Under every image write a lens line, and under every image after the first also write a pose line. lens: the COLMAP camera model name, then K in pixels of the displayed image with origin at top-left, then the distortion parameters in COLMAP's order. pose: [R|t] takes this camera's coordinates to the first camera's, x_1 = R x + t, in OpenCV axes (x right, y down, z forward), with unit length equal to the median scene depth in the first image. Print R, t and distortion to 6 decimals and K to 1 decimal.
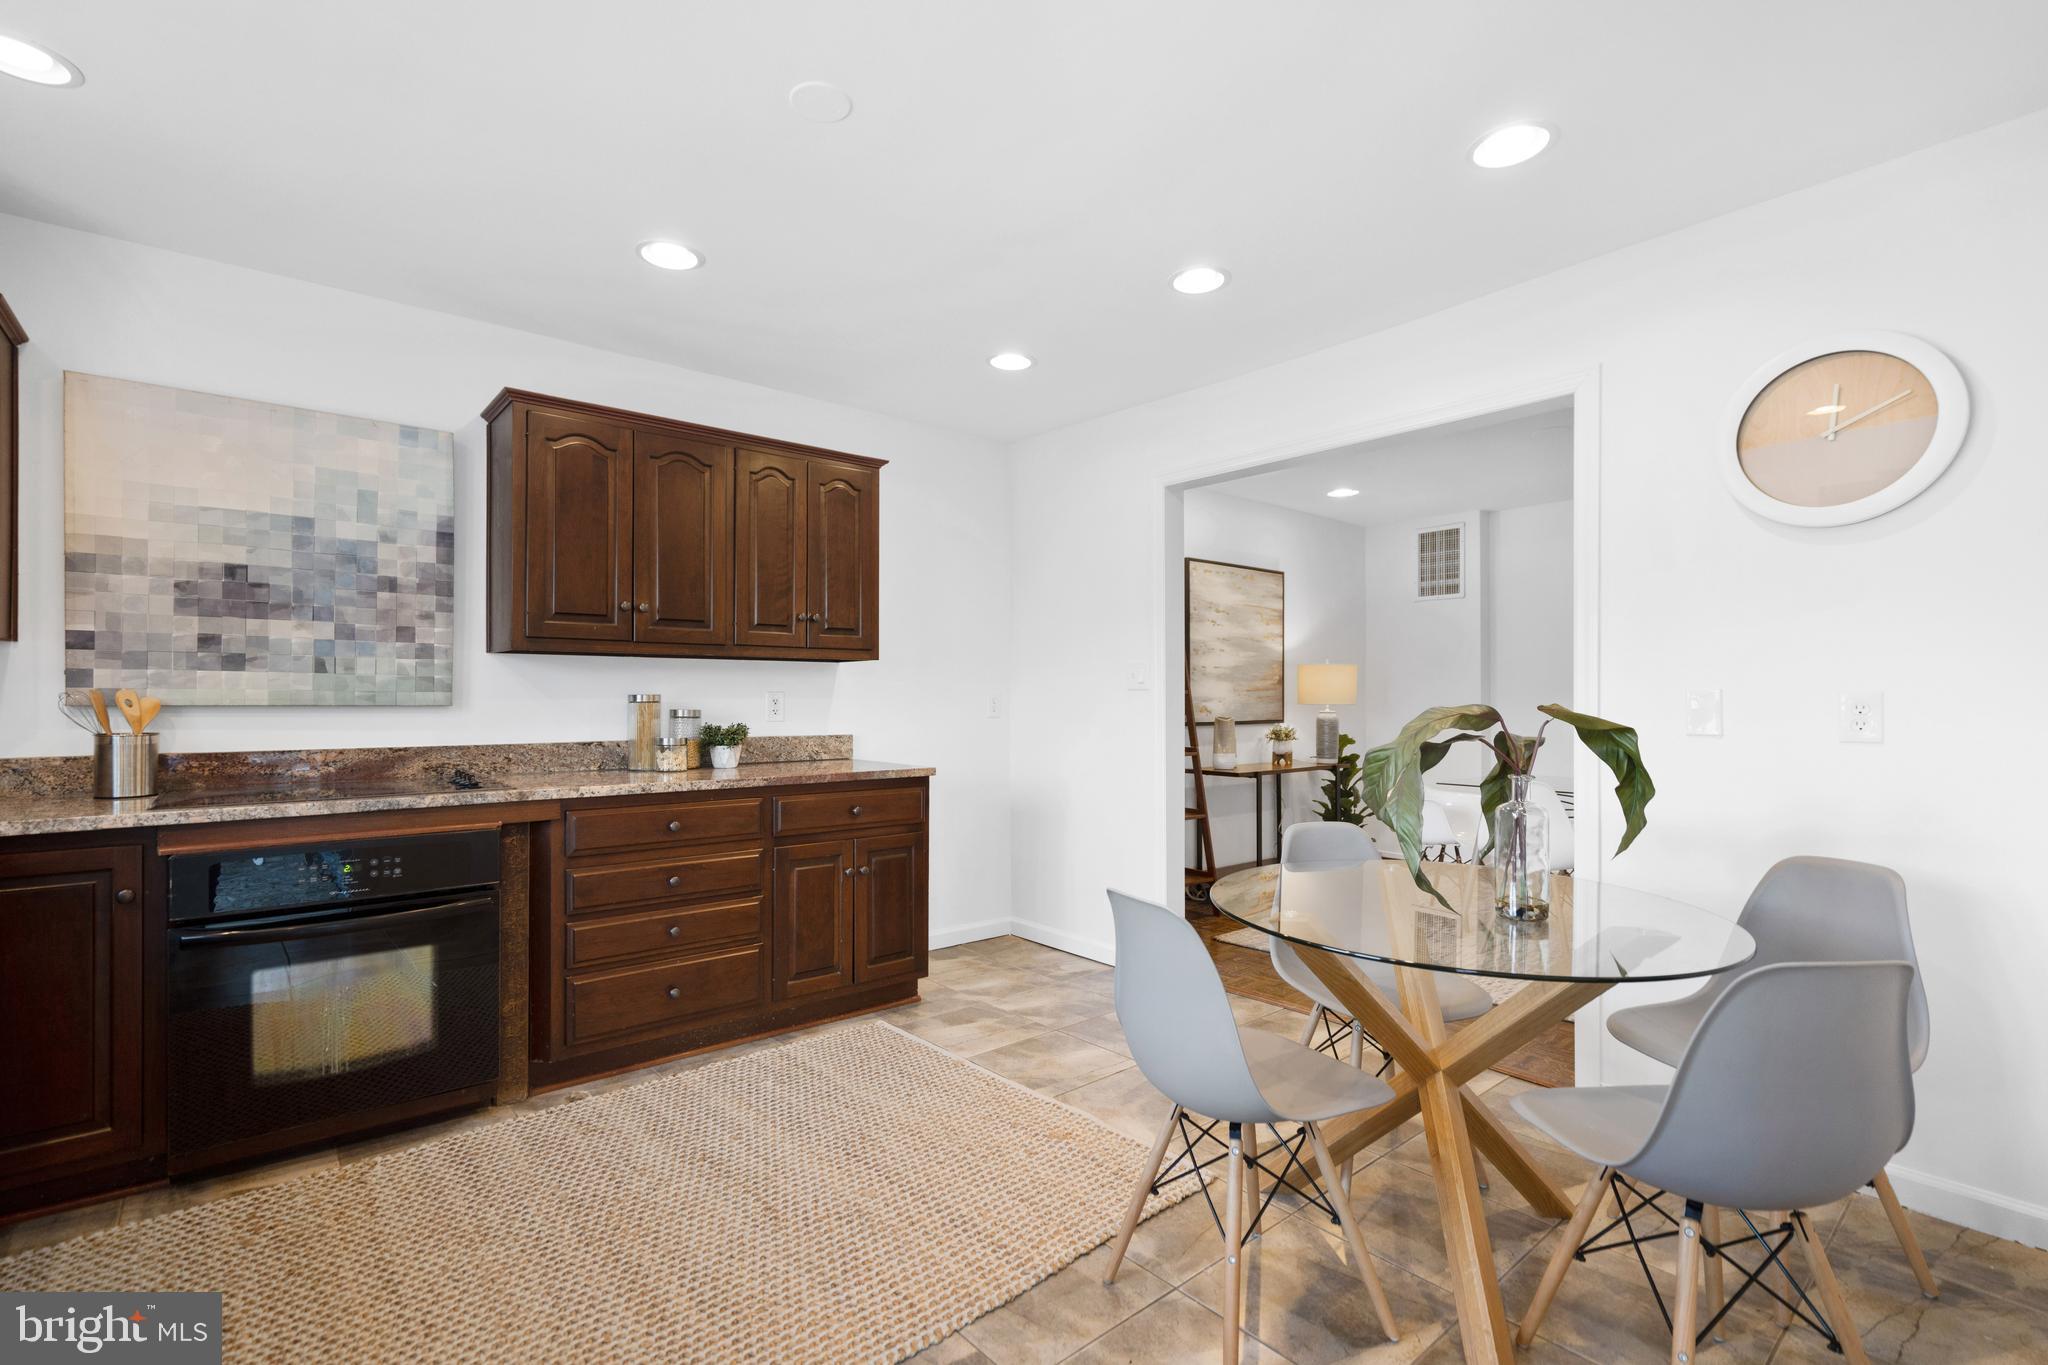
lens RADIAL K [[924.3, 0, 1010.1], [0, 924.3, 696.9], [0, 0, 1]] dist [-0.007082, 0.002739]
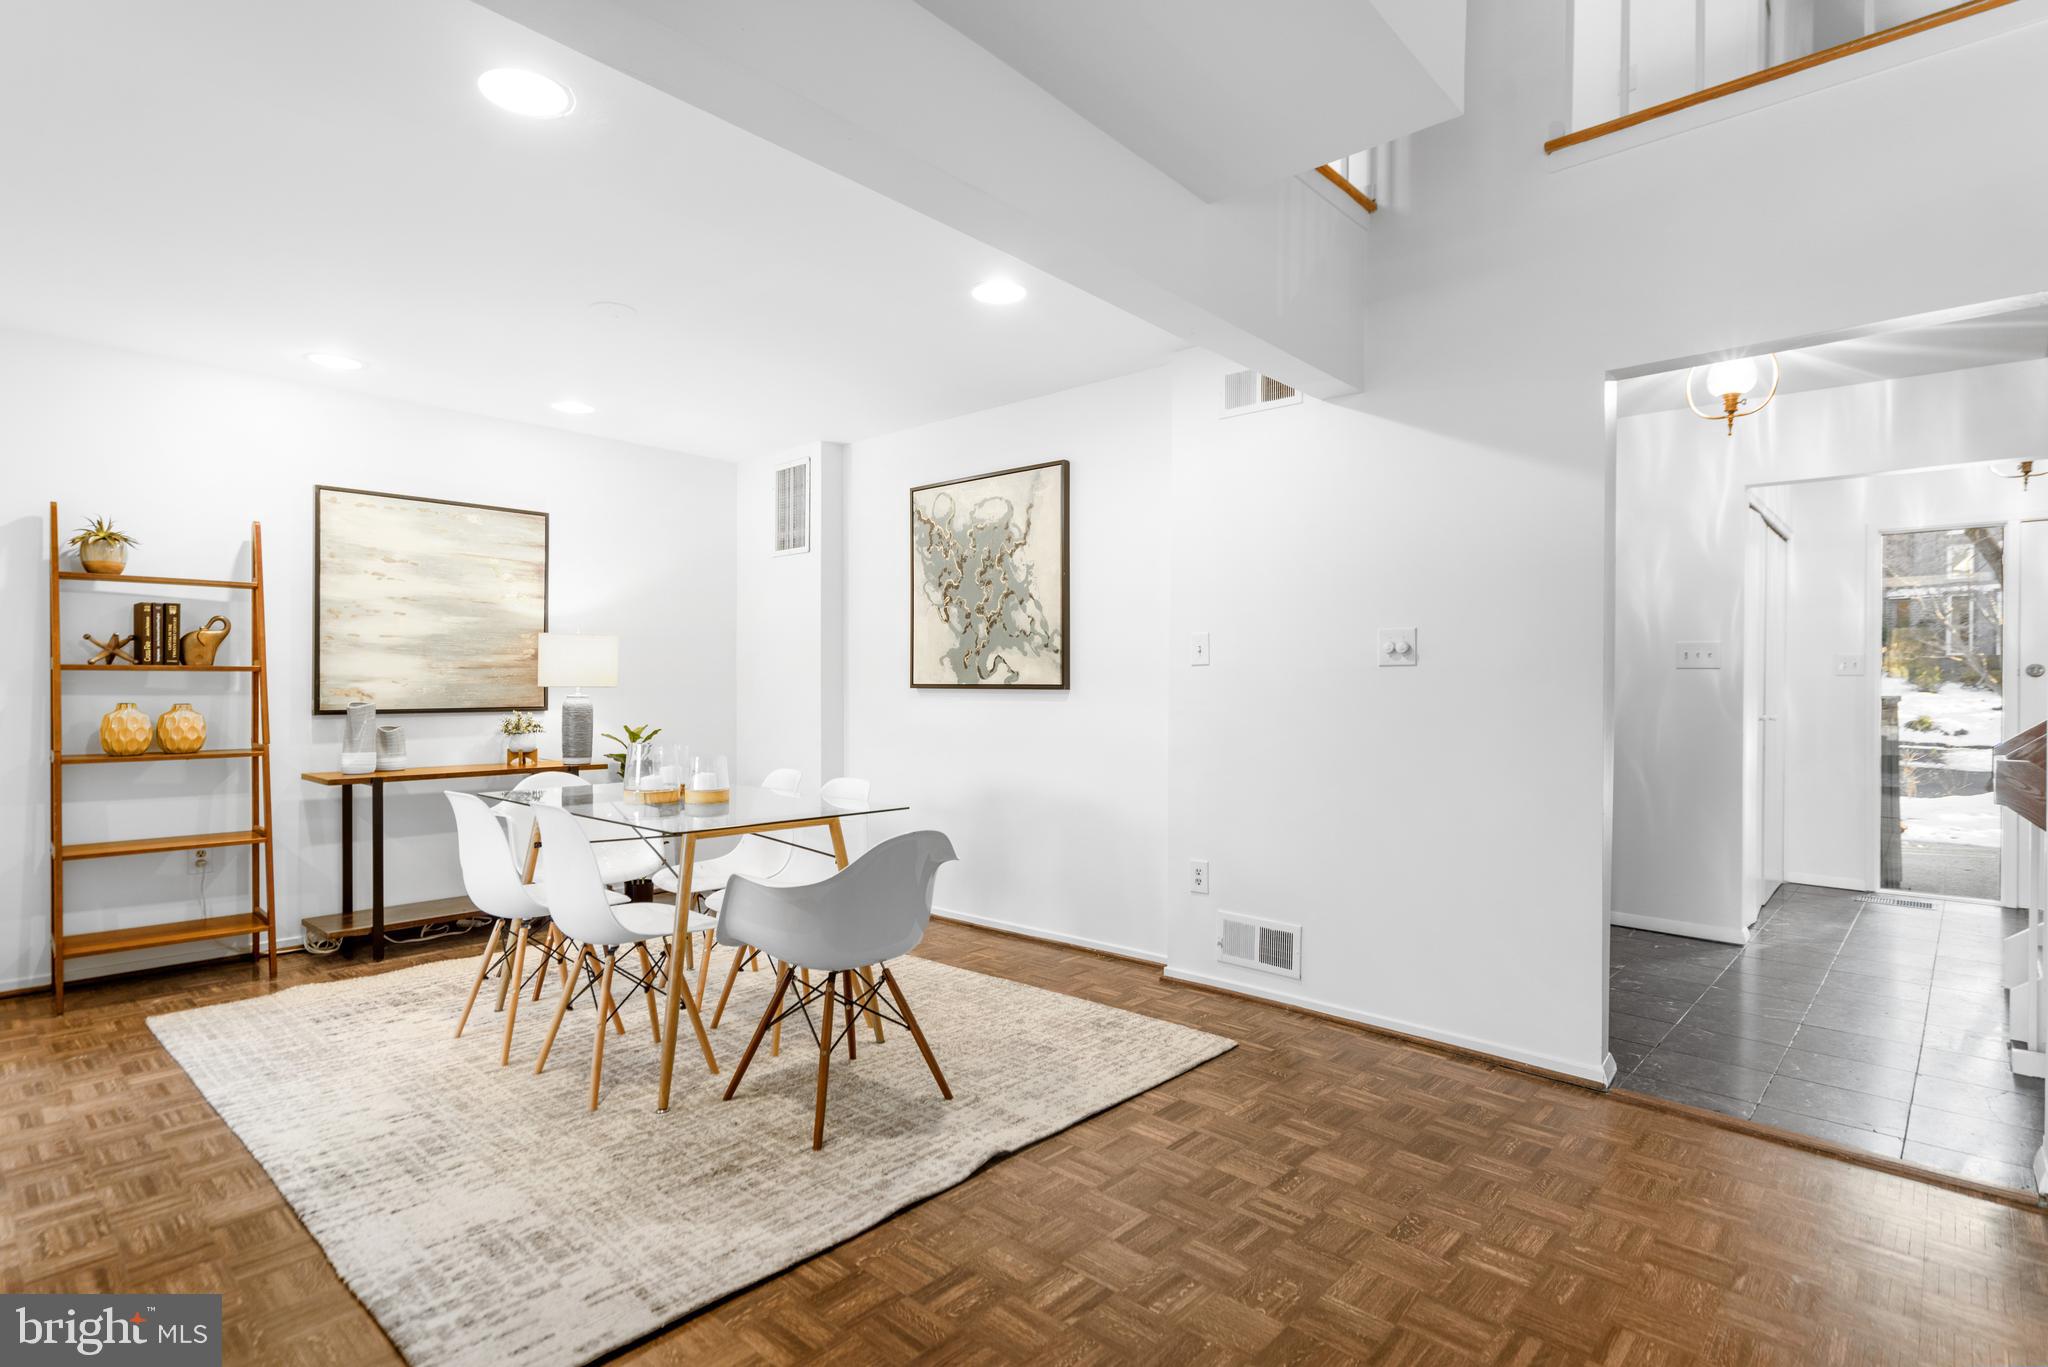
lens RADIAL K [[1000.7, 0, 1020.0], [0, 1000.7, 698.9], [0, 0, 1]] dist [-0.000542, 0.003032]
pose [[0.991850, 0.000942, 0.127406, 1.141034], [-0.003592, 0.999782, 0.020569, 0.000296], [-0.127359, -0.020859, 0.991637, 0.245635]]
